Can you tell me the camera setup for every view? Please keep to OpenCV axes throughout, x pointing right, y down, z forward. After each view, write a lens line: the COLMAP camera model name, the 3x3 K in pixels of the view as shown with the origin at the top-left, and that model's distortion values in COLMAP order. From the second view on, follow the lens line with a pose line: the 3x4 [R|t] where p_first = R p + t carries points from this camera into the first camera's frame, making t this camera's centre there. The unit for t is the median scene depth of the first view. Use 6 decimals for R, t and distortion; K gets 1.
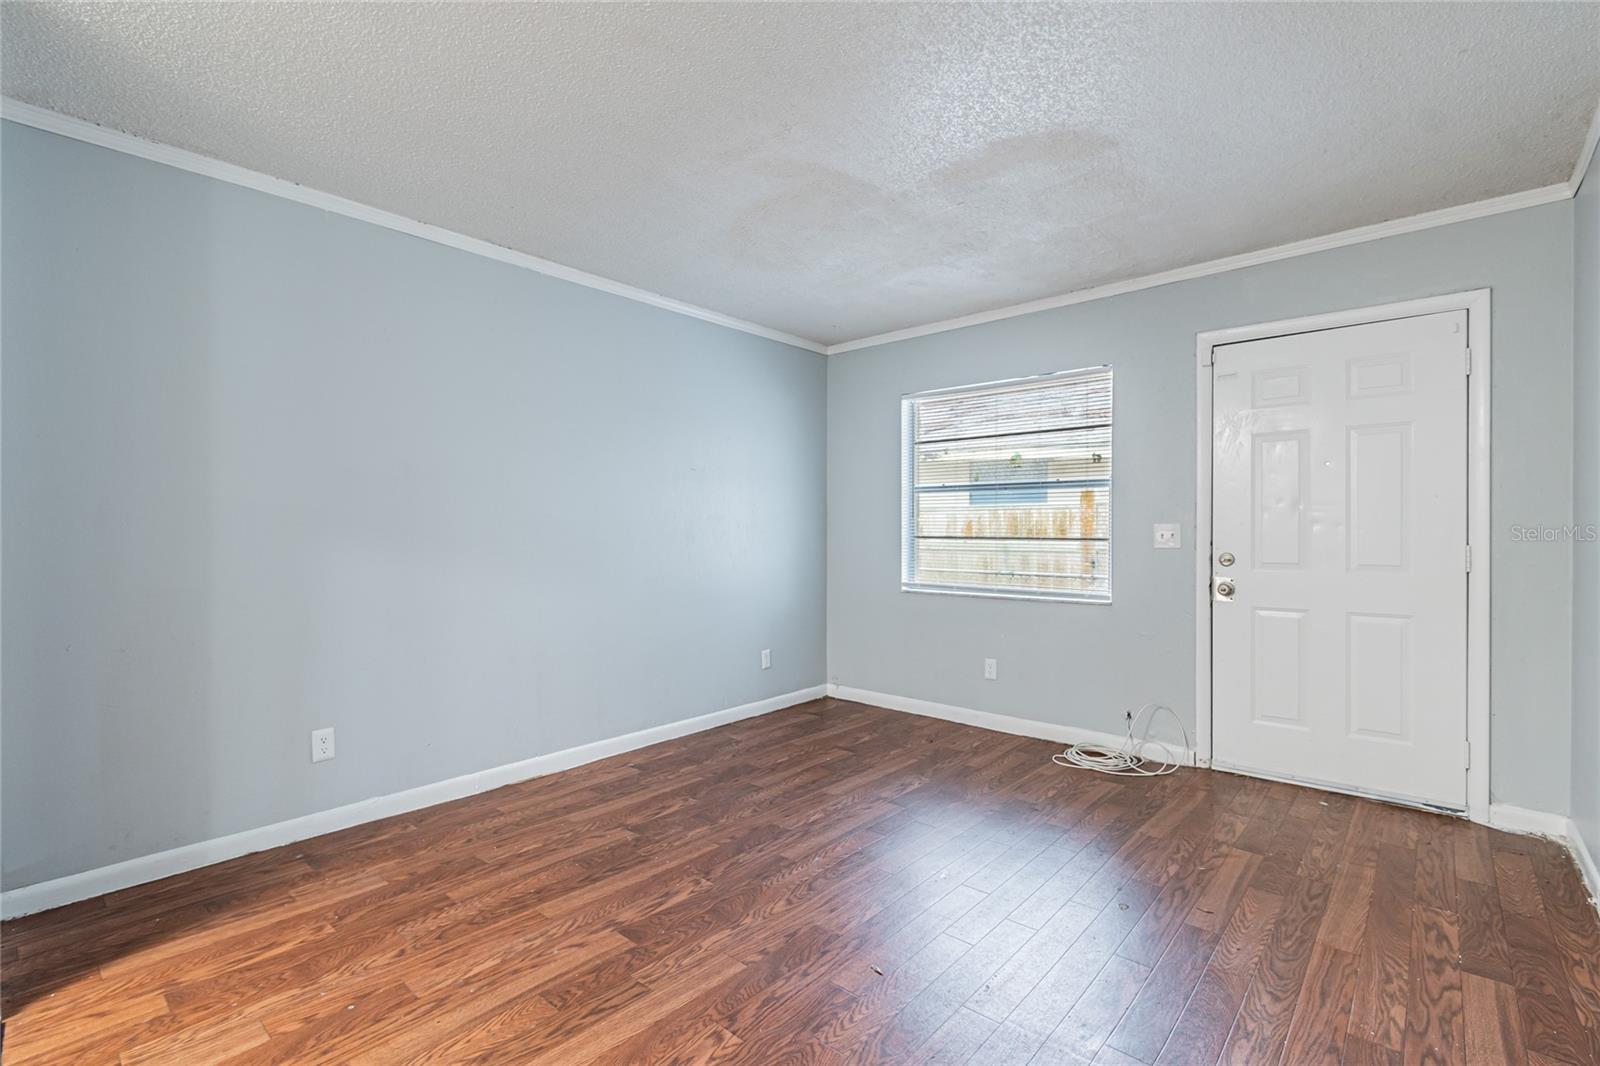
lens RADIAL K [[717.3, 0, 801.7], [0, 717.3, 536.2], [0, 0, 1]] dist [0.004294, -0.000638]
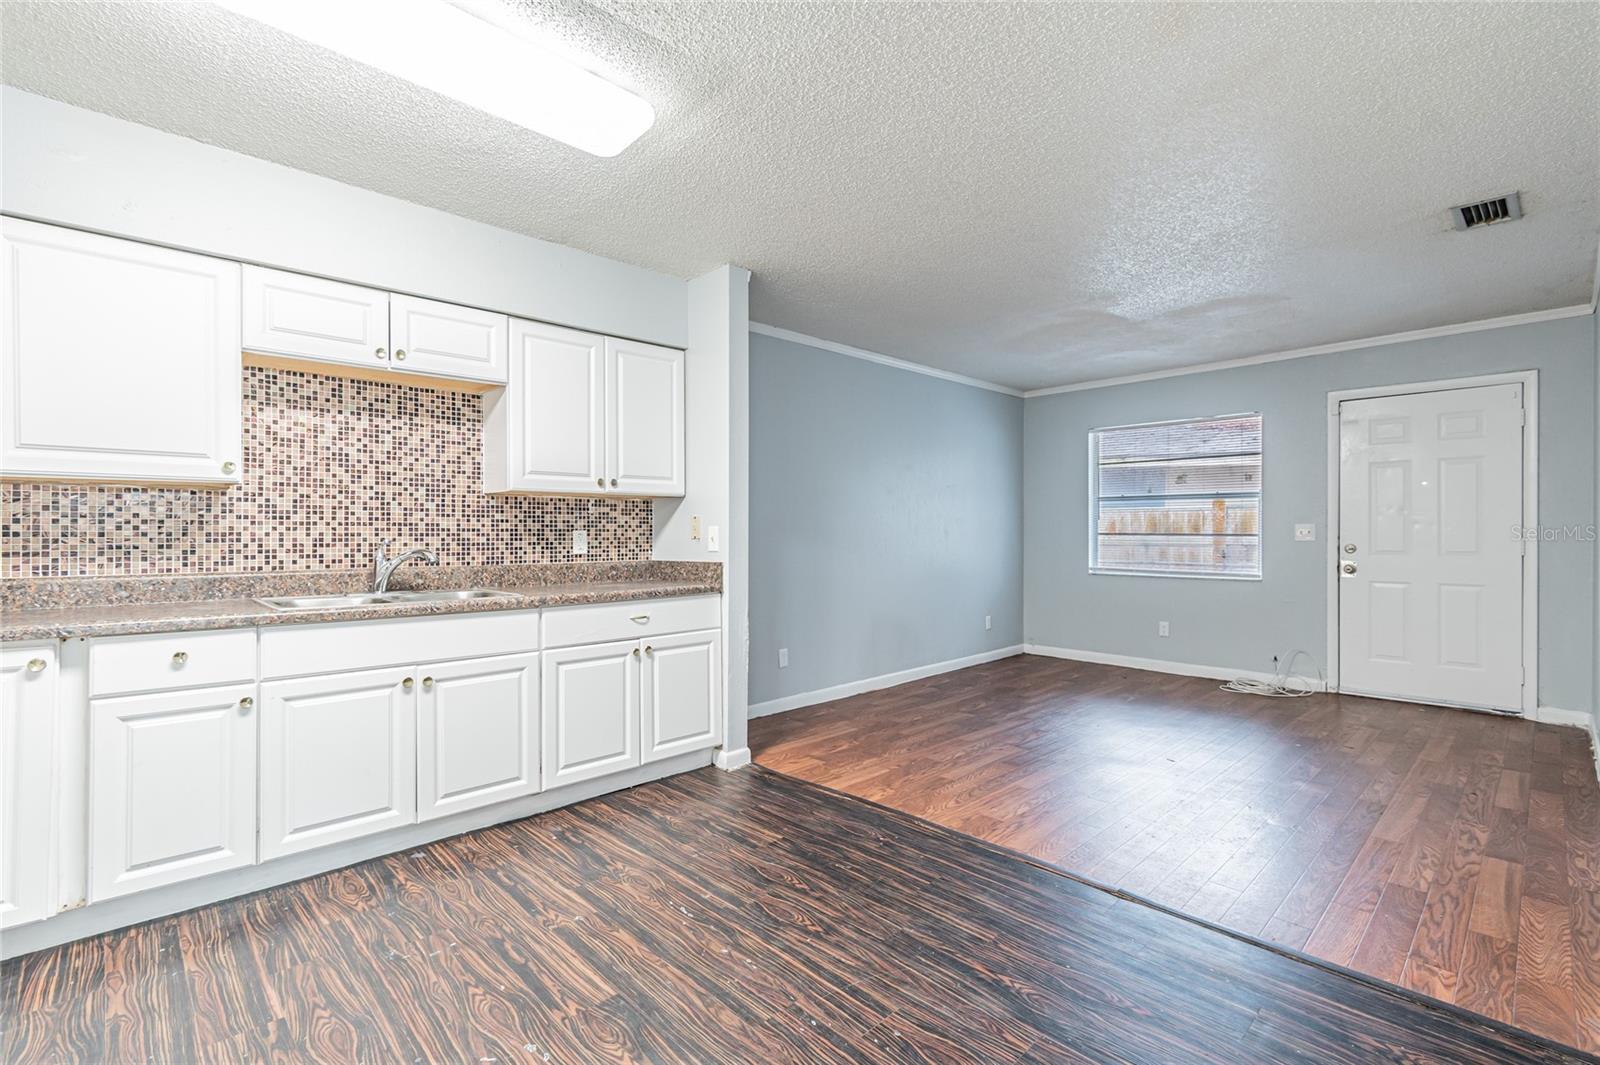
lens RADIAL K [[717.3, 0, 801.7], [0, 717.3, 535.7], [0, 0, 1]] dist [0.004294, -0.000638]
pose [[0.996503, -0.002292, -0.083520, -0.441307], [0.002490, 0.999994, 0.002268, 0.000438], [0.083515, -0.002468, 0.996503, -0.609071]]
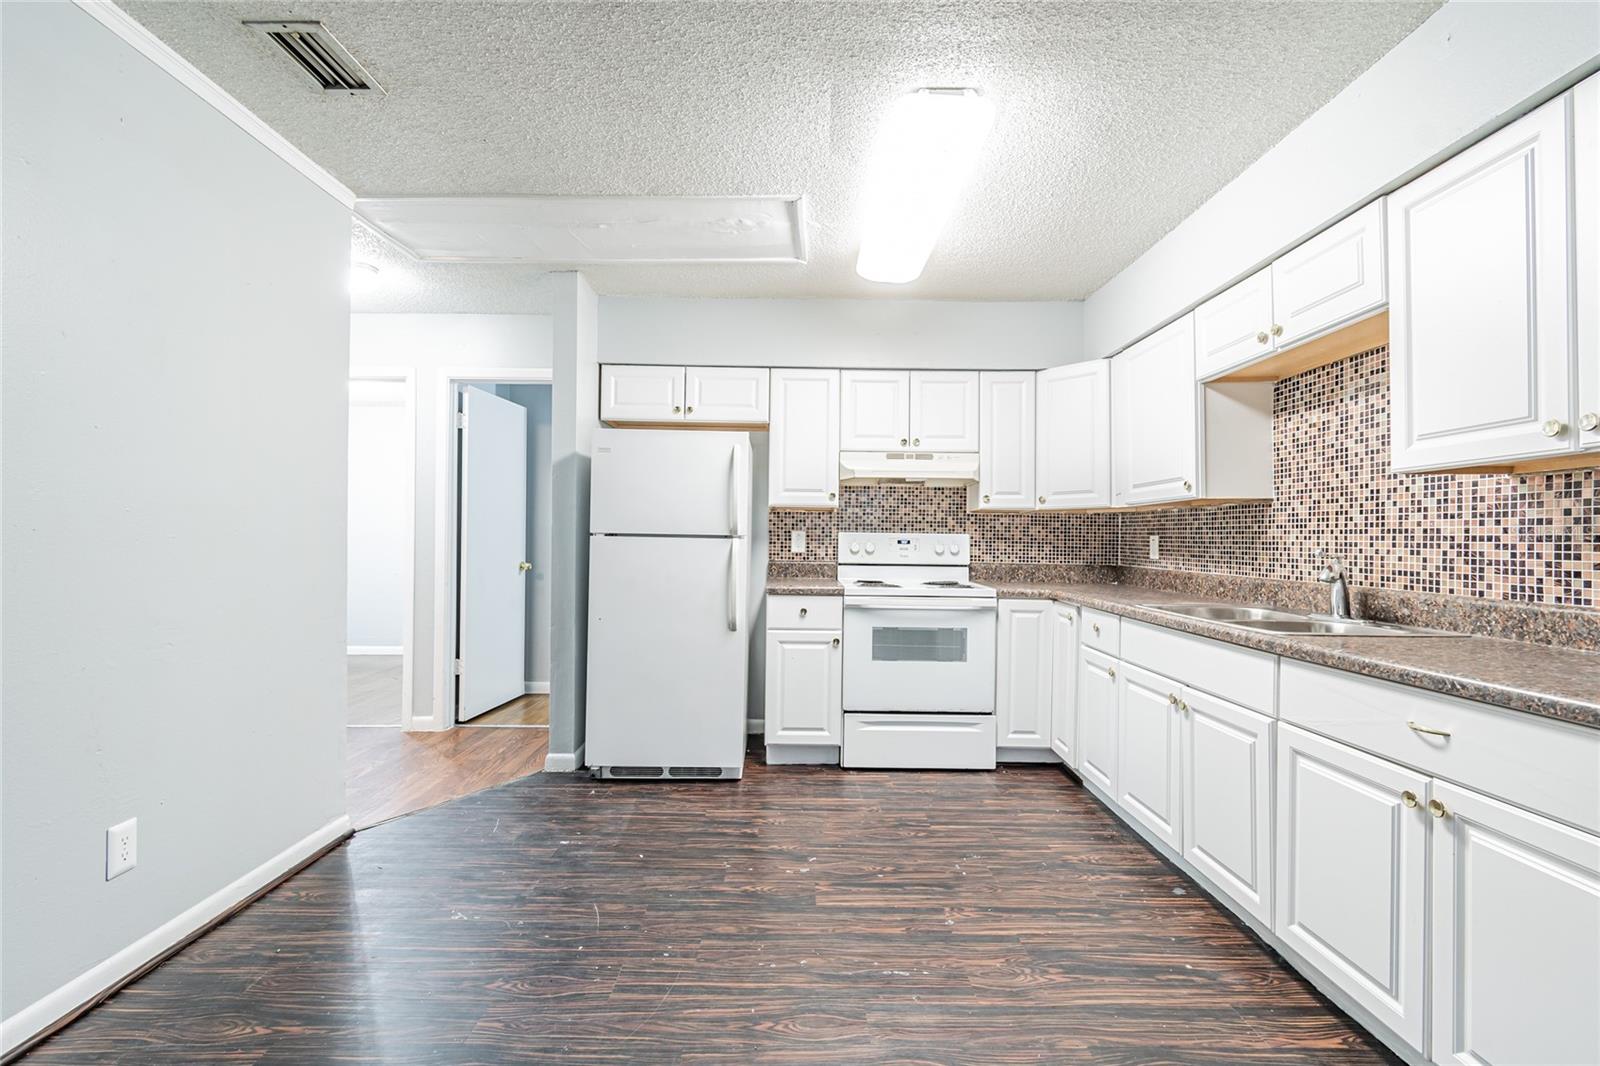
lens RADIAL K [[705.1, 0, 802.0], [0, 705.1, 535.4], [0, 0, 1]] dist [0.002470, -0.001674]
pose [[-0.743606, -0.011645, -0.668516, -0.141257], [-0.010611, 0.999928, -0.005616, 0.000435], [0.668533, 0.002918, -0.743676, 0.492038]]
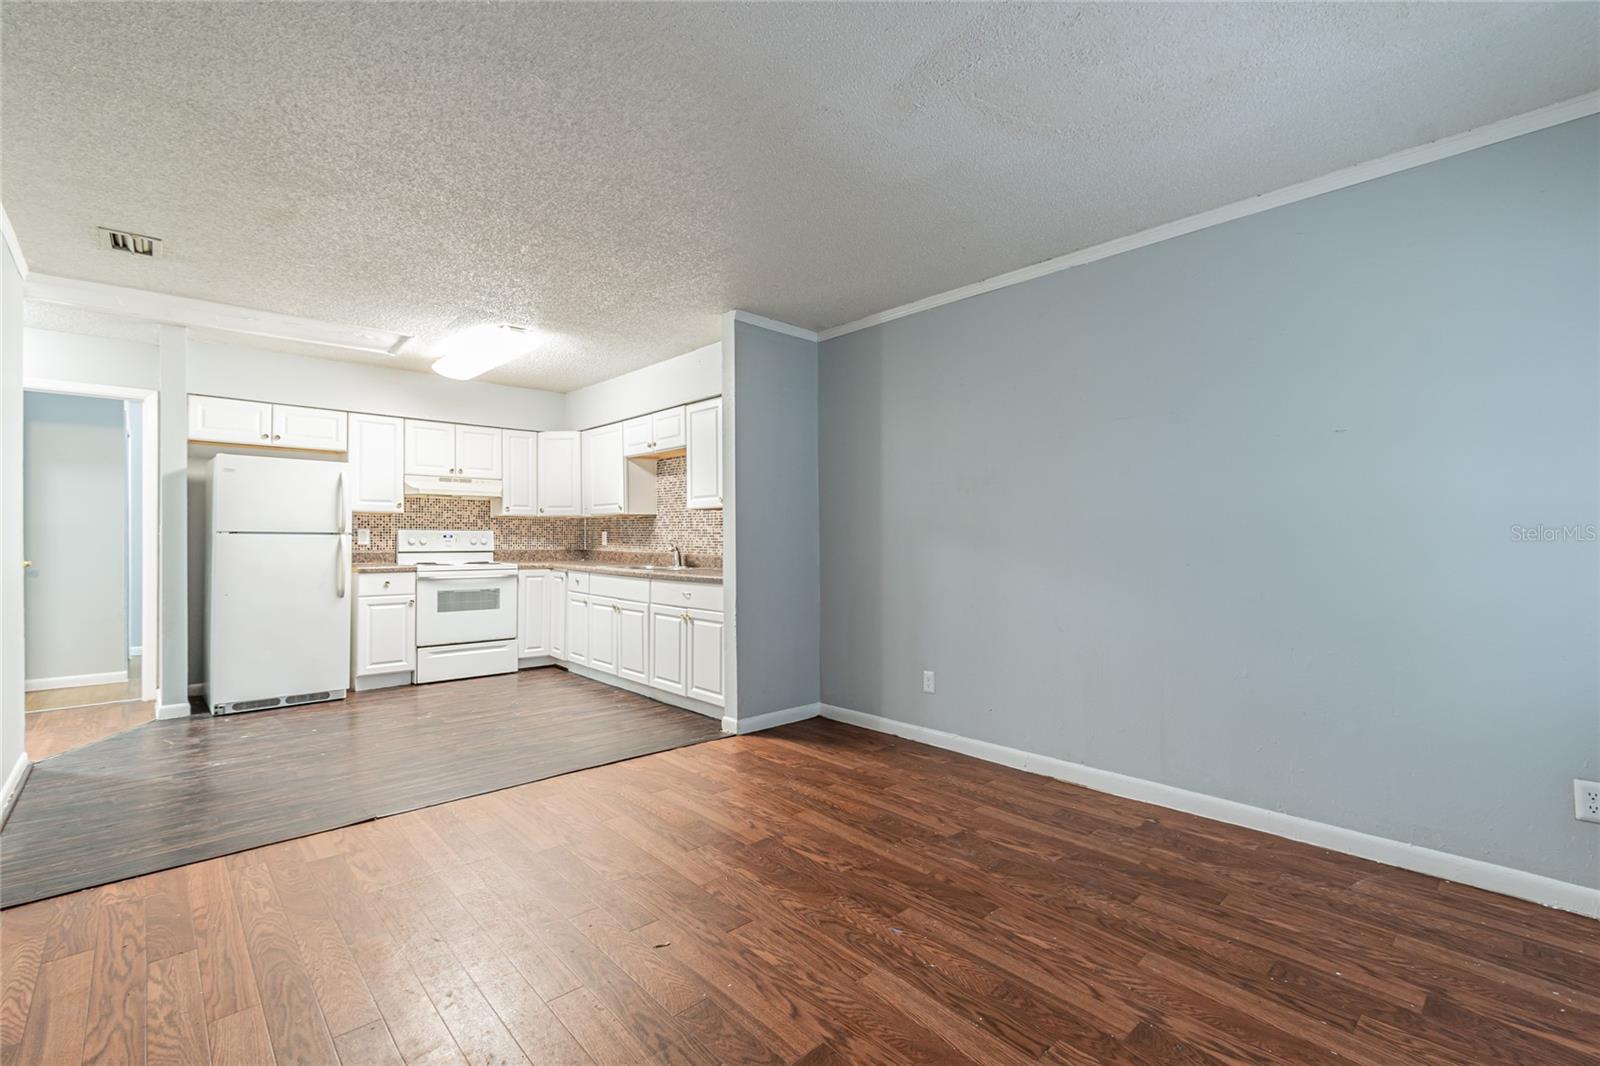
lens RADIAL K [[704.7, 0, 801.5], [0, 704.7, 535.8], [0, 0, 1]] dist [0.002268, -0.000176]
pose [[-0.097676, -0.001475, -0.995217, 0.695856], [-0.003070, 0.999995, -0.001181, 0.000836], [0.995214, 0.002940, -0.097680, 0.809719]]
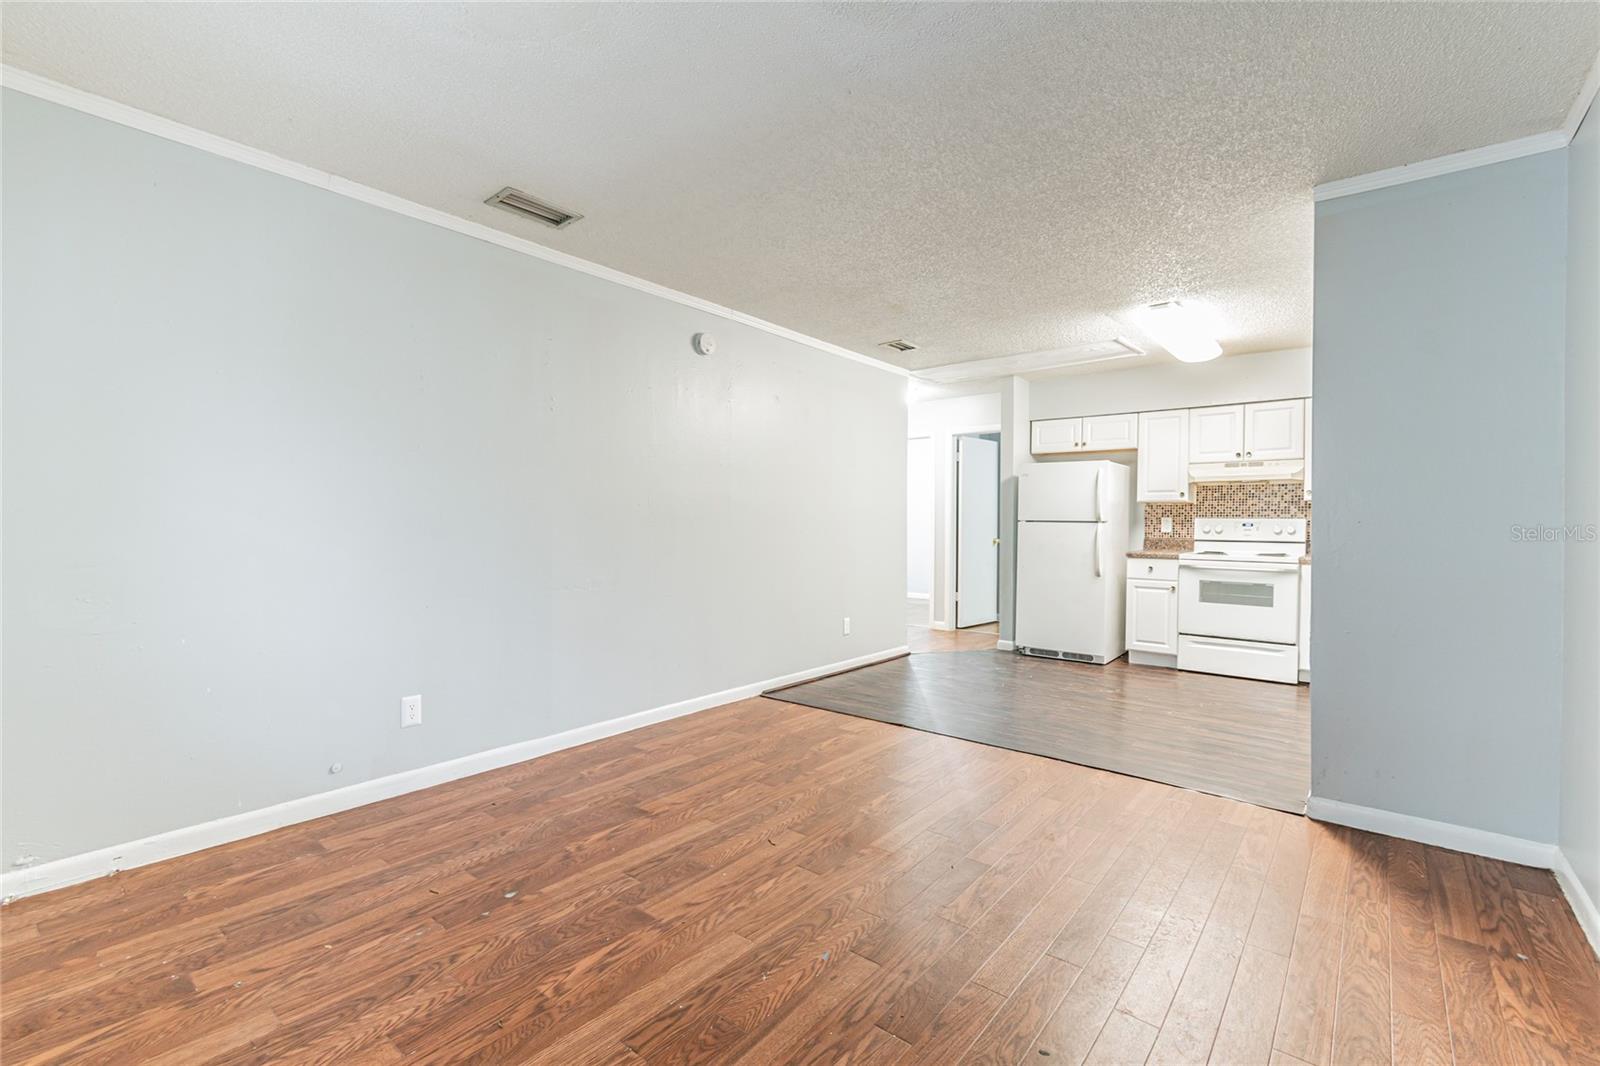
lens RADIAL K [[704.7, 0, 801.5], [0, 704.7, 535.8], [0, 0, 1]] dist [0.002268, -0.000176]
pose [[-0.999339, -0.004234, -0.036101, 0.062164], [-0.004964, 0.999785, 0.020142, 0.000394], [0.036008, 0.020308, -0.999145, 1.437905]]
